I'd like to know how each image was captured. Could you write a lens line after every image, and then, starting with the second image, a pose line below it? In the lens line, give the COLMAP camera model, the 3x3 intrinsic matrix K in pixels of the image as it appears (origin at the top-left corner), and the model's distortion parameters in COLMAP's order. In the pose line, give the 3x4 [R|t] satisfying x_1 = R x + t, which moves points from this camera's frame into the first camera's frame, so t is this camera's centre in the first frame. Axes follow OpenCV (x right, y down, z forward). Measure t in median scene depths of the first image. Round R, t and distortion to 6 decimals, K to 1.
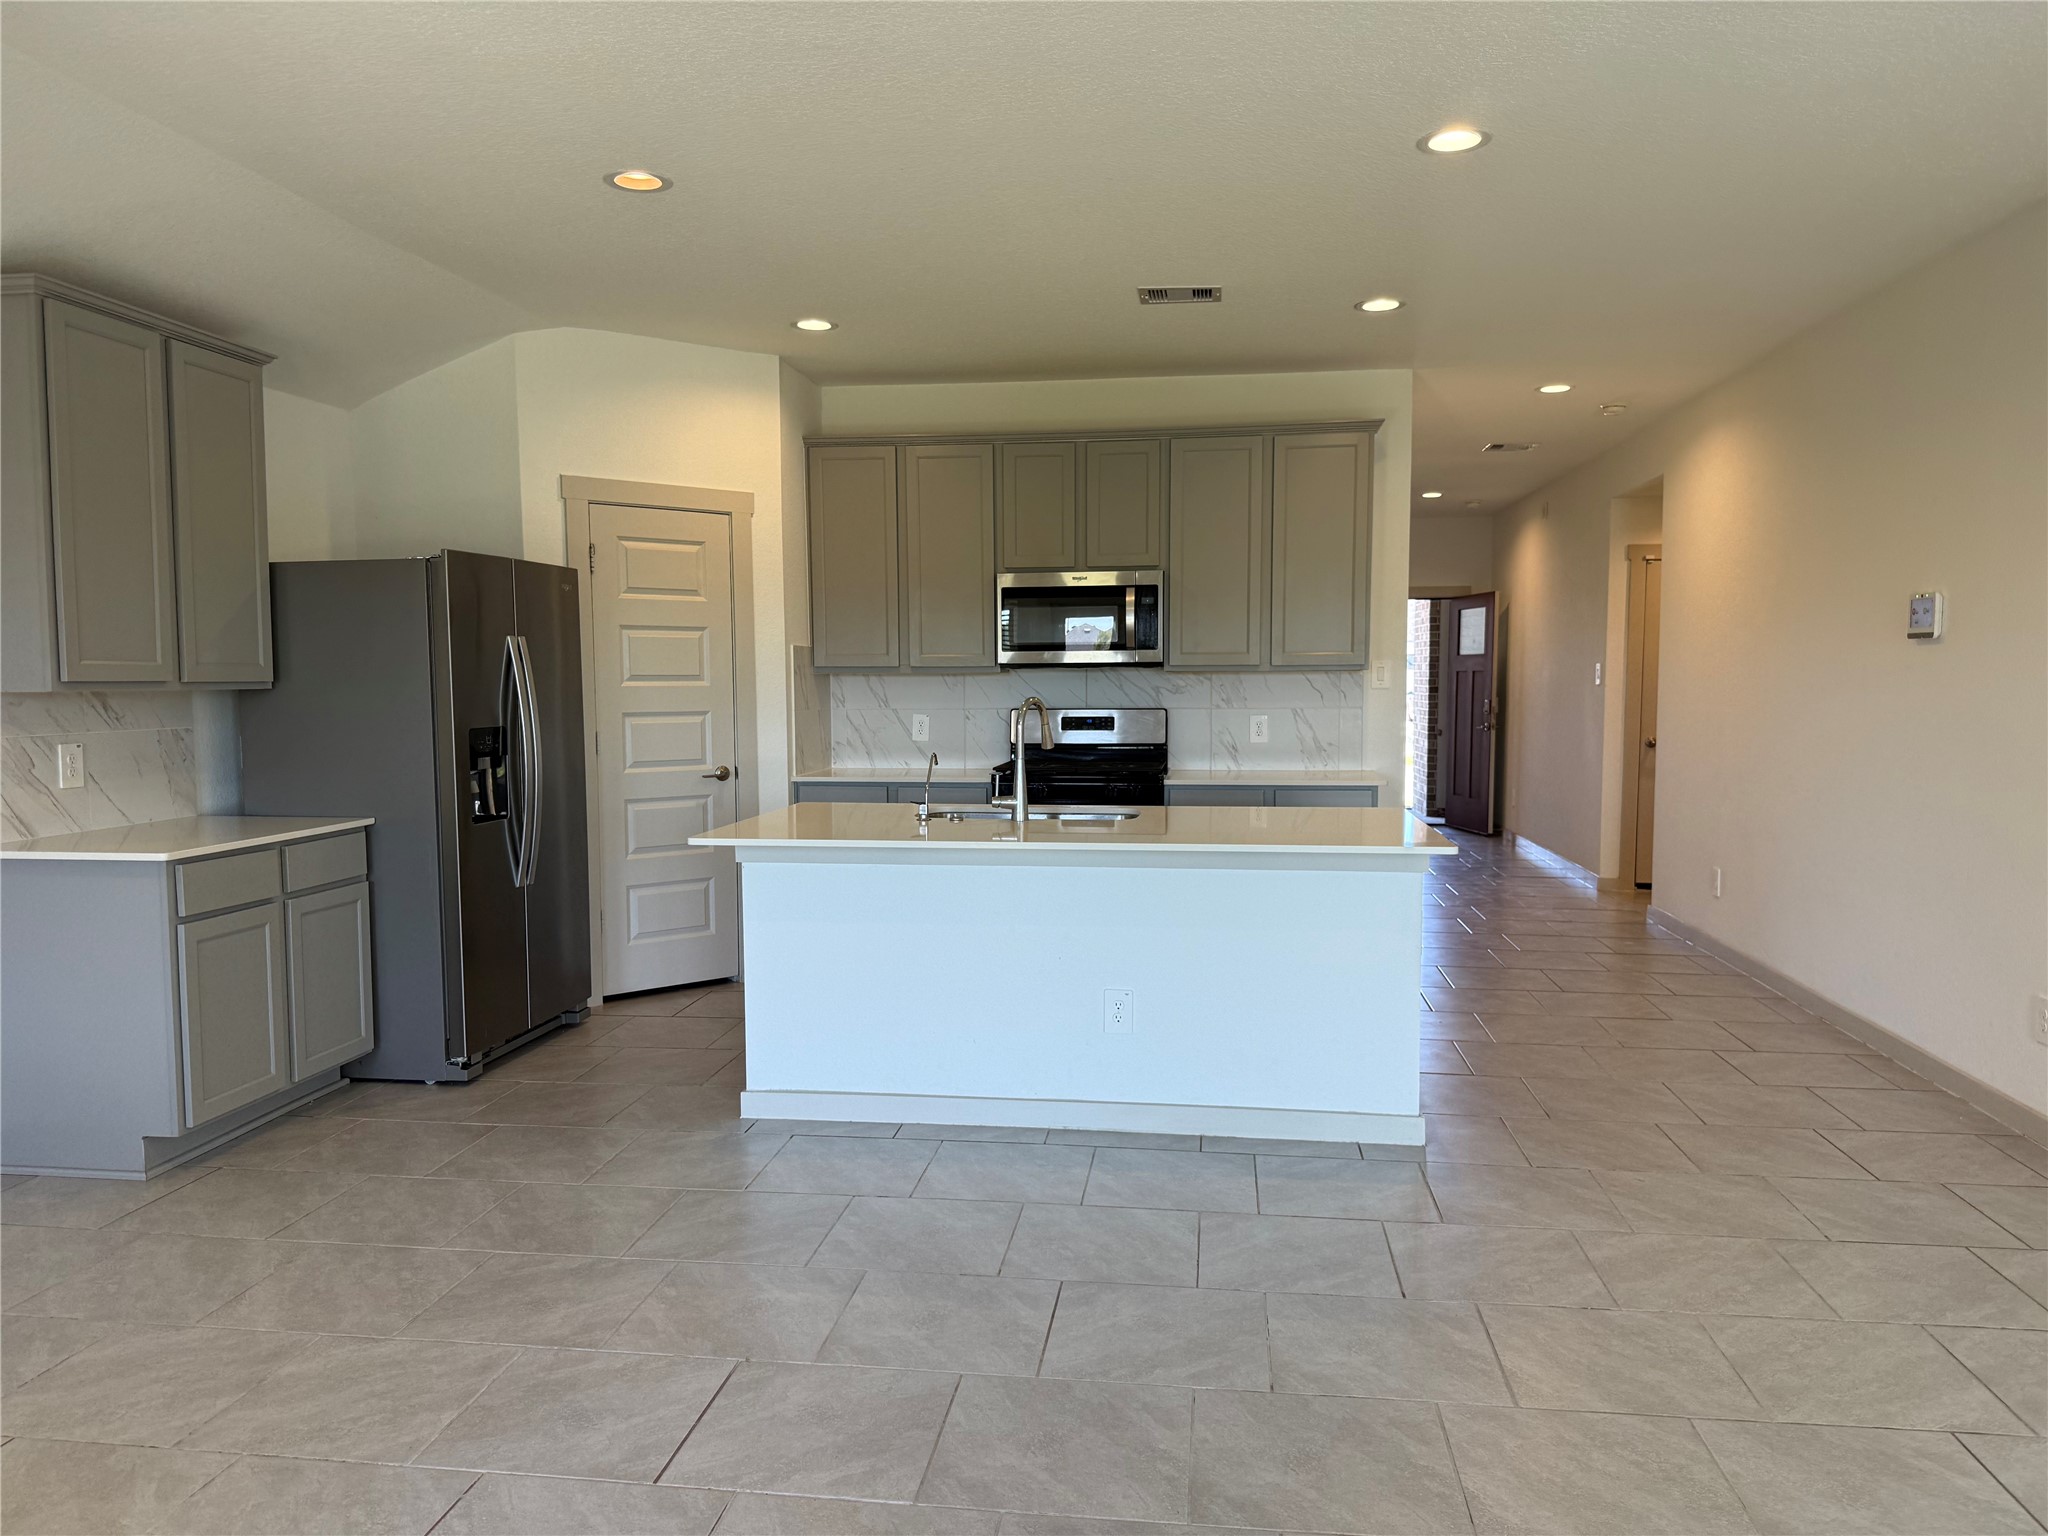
lens RADIAL K [[1452.6, 0, 1027.8], [0, 1452.6, 781.2], [0, 0, 1]] dist [0.012413, -0.048092]
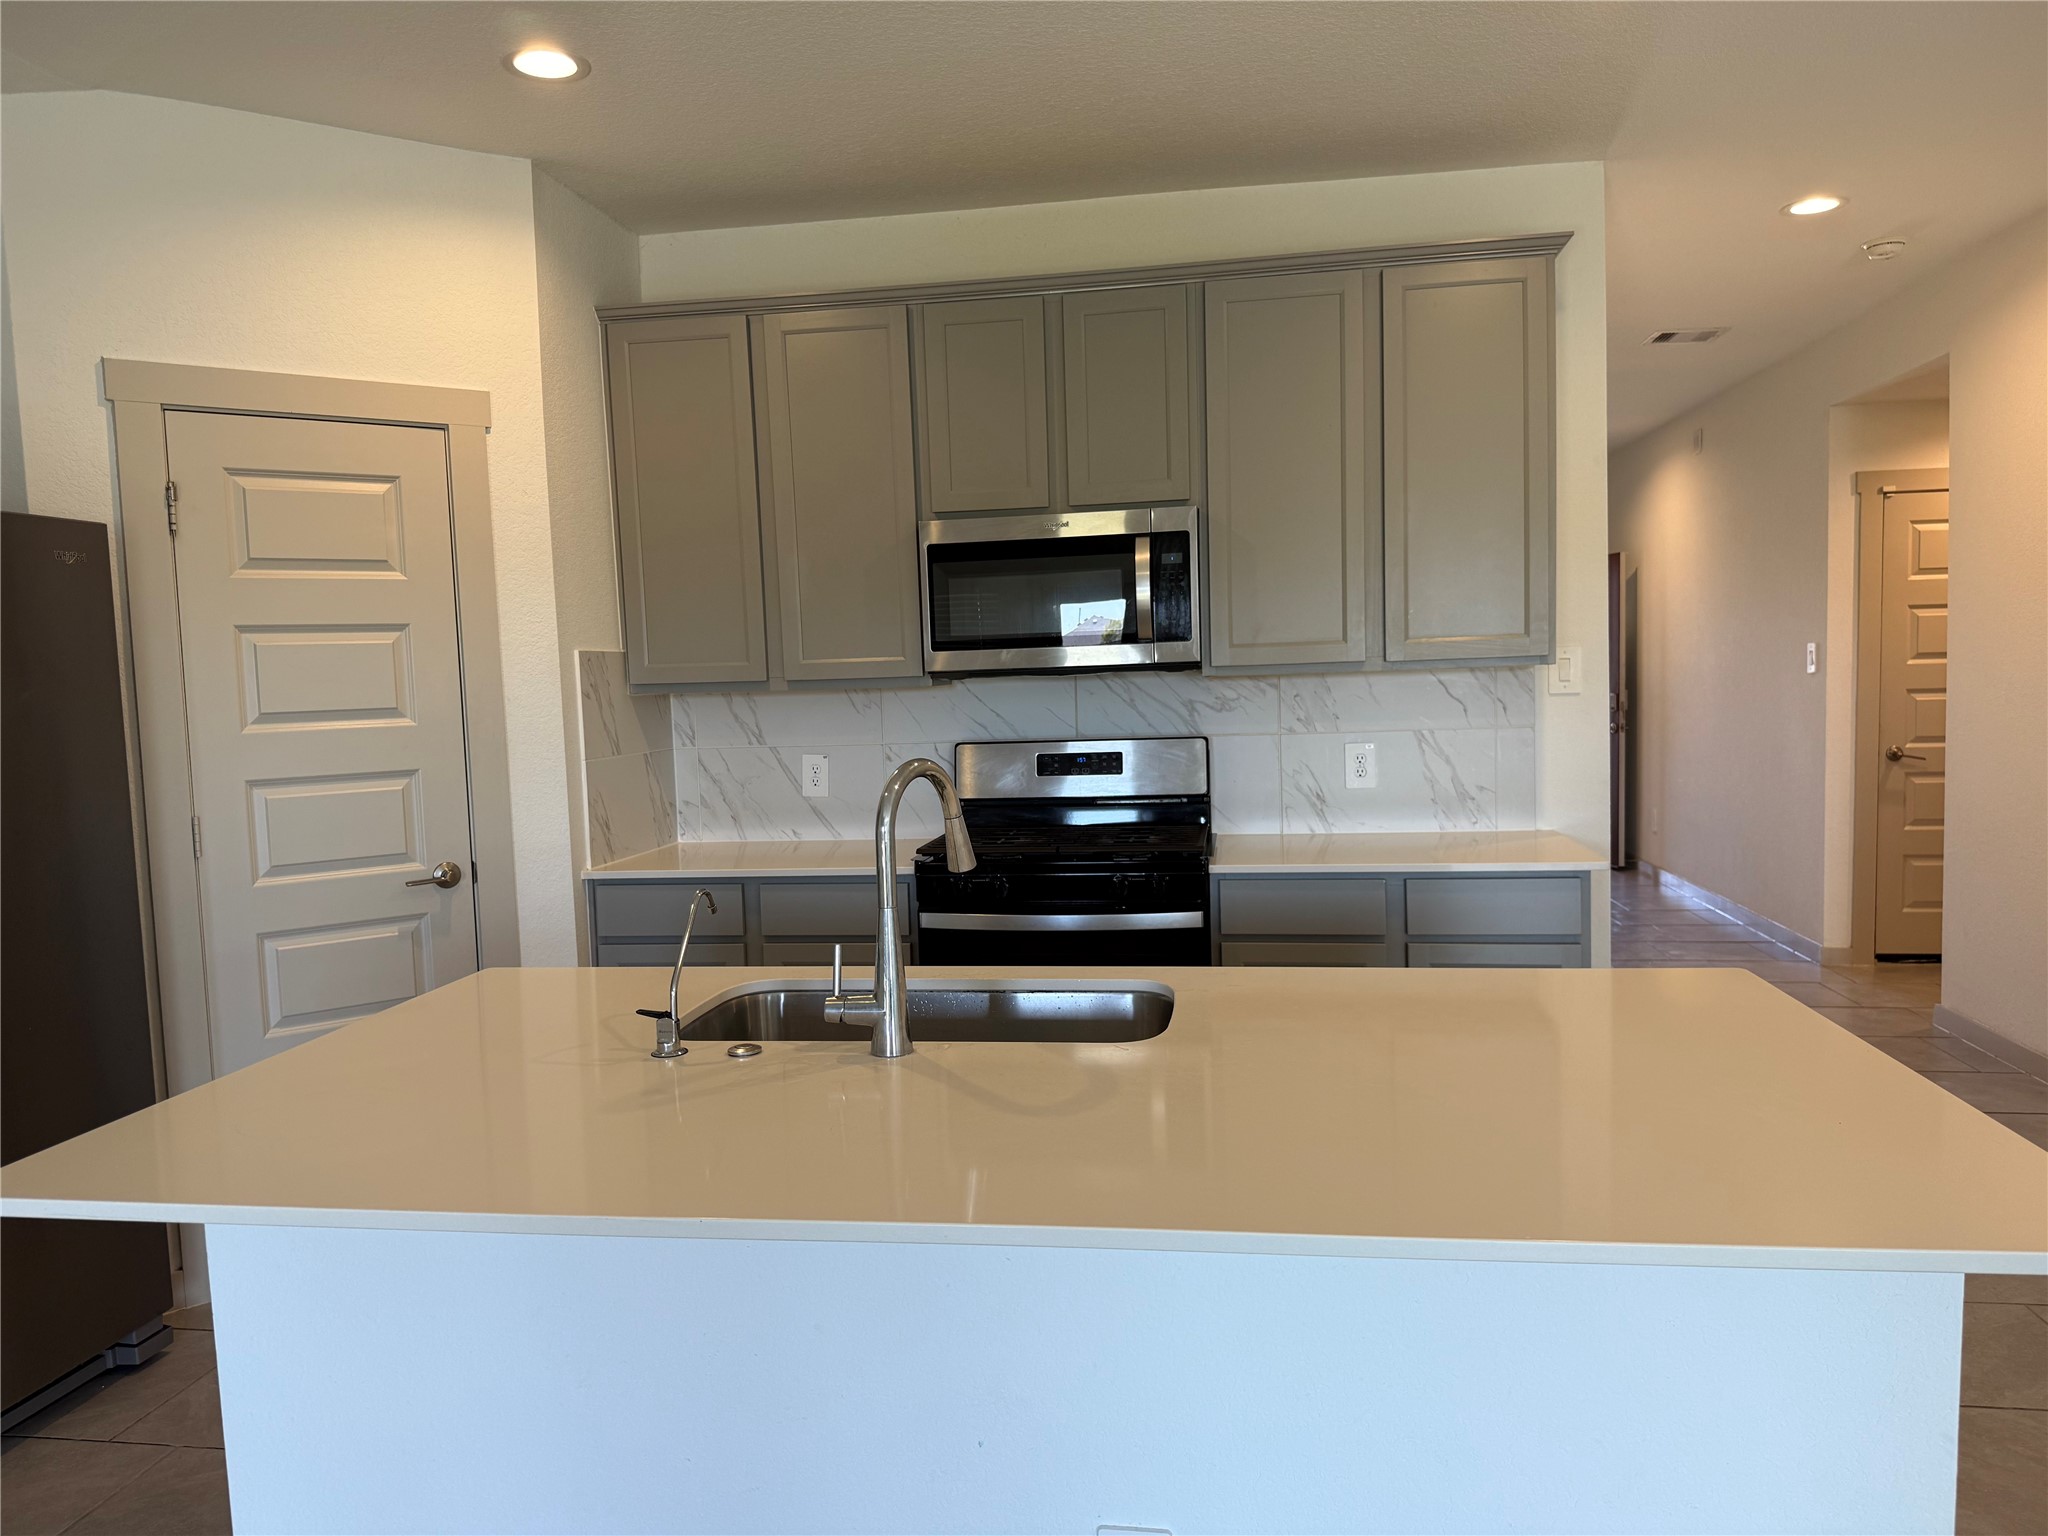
lens RADIAL K [[1452.6, 0, 1016.5], [0, 1452.6, 768.3], [0, 0, 1]] dist [0.012413, -0.048092]
pose [[0.999392, -0.027213, -0.021783, 0.032621], [0.027088, 0.999615, -0.006022, -0.040888], [0.021938, 0.005428, 0.999745, 0.448949]]
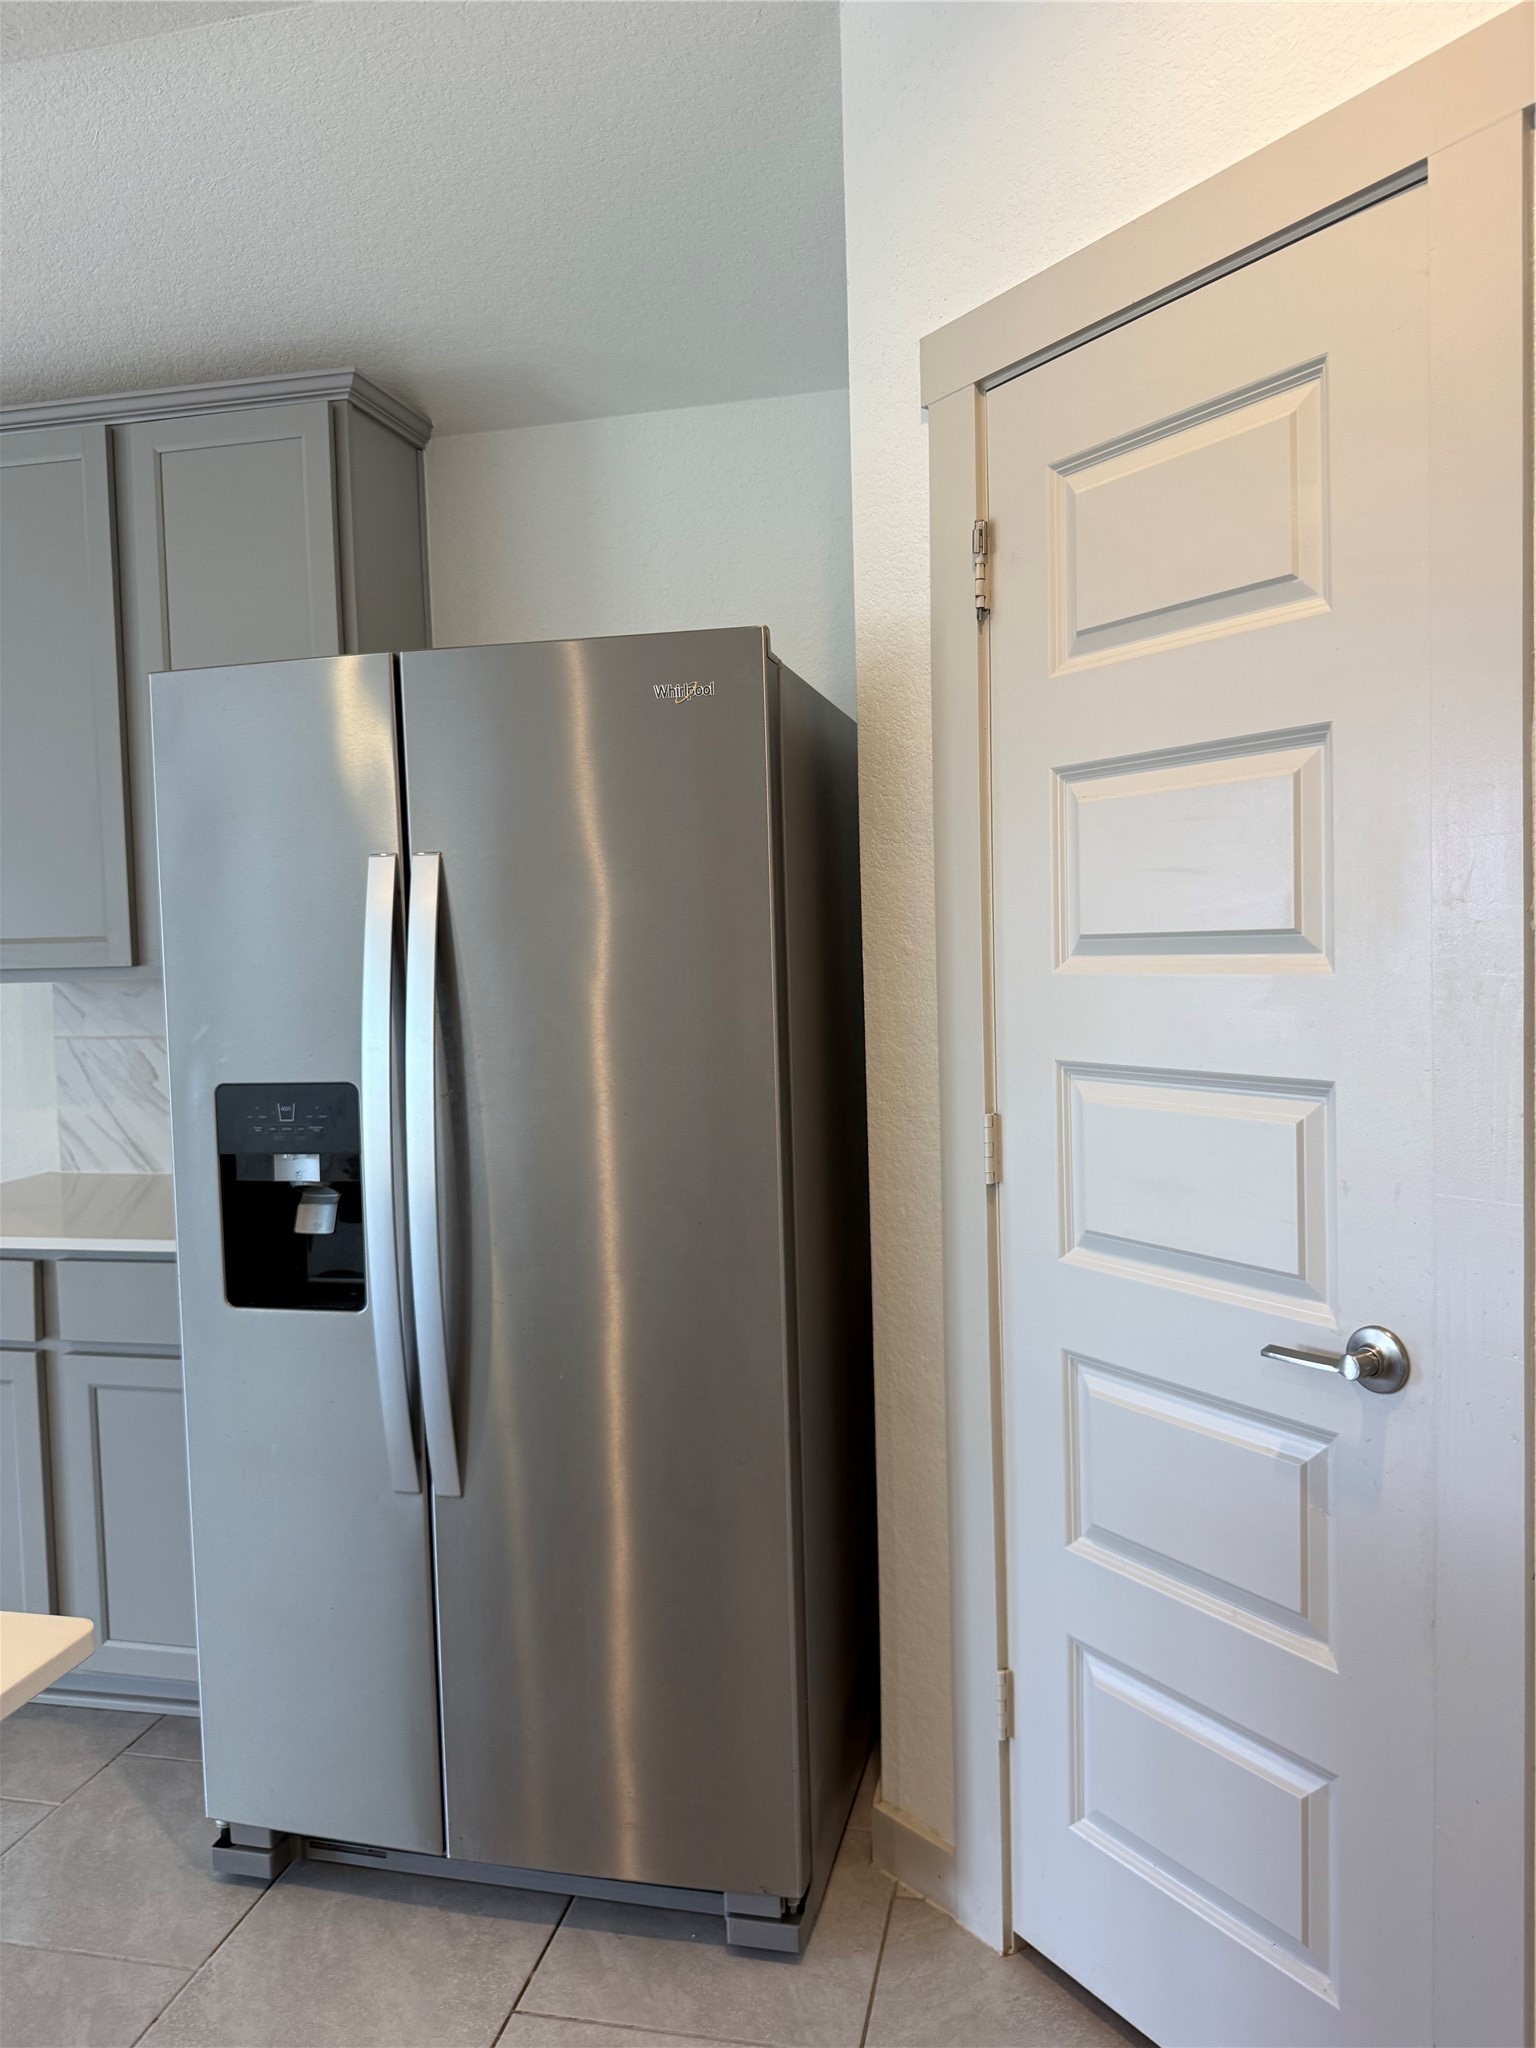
lens RADIAL K [[1452.6, 0, 763.2], [0, 1452.6, 1010.4], [0, 0, 1]] dist [0.012413, -0.048092]
pose [[-0.077880, 0.052924, -0.995557, 0.021883], [-0.045861, 0.997343, 0.056606, -0.072469], [0.995907, 0.050066, -0.075246, 0.971883]]
